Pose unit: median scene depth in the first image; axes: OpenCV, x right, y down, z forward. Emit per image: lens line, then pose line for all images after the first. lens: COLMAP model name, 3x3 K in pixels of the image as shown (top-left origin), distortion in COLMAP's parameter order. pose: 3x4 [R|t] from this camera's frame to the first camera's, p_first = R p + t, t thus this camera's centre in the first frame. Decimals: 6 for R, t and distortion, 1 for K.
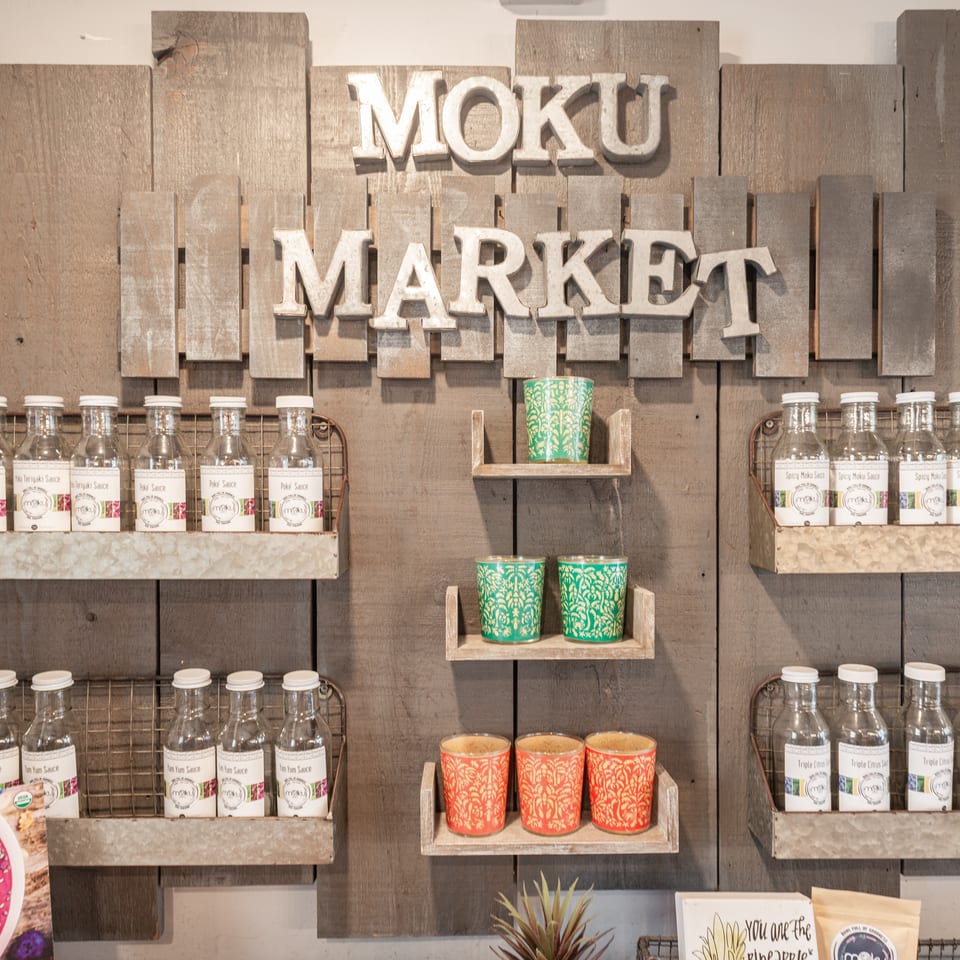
lens RADIAL K [[779.6, 0, 480.0], [0, 779.6, 480.0], [0, 0, 1]] dist [0.008130, -0.000553]
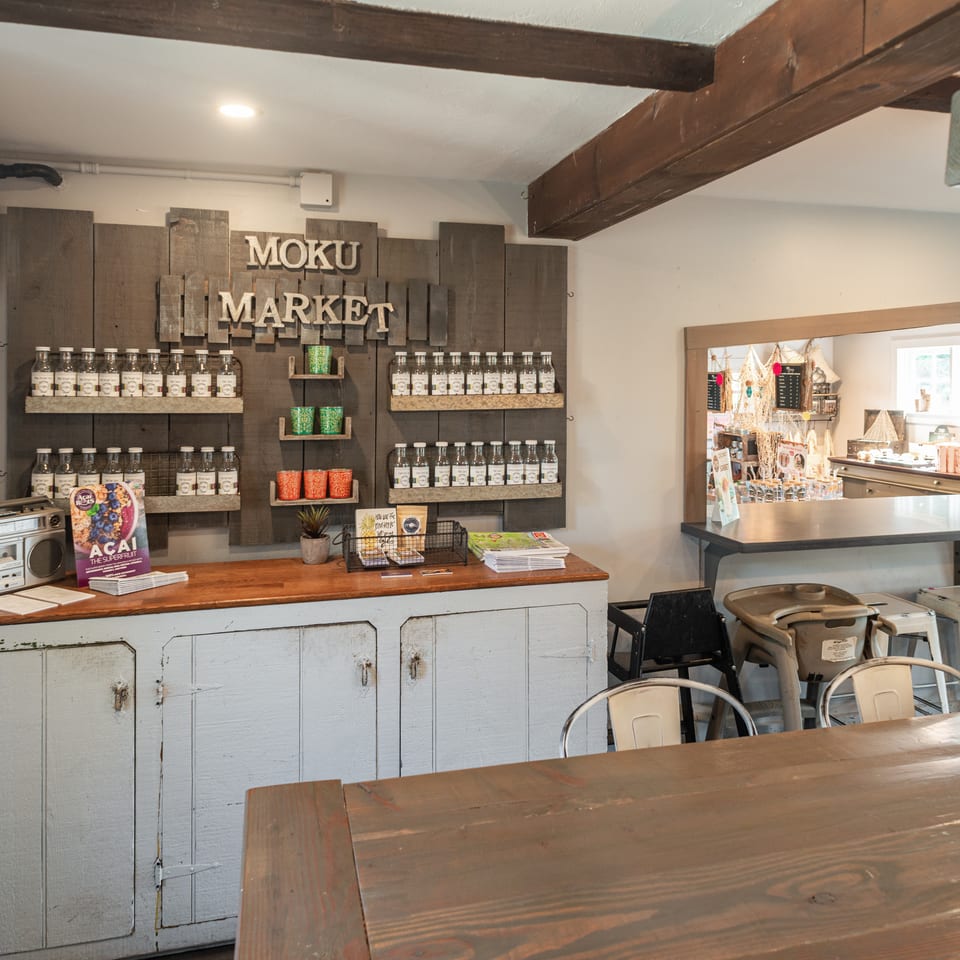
lens RADIAL K [[776.3, 0, 479.9], [0, 776.3, 369.6], [0, 0, 1]] dist [0.004228, -0.000153]
pose [[0.960611, 0.010740, 0.277690, -0.130839], [-0.006457, 0.999846, -0.016332, 0.005025], [-0.277822, 0.013896, 0.960532, -1.957187]]
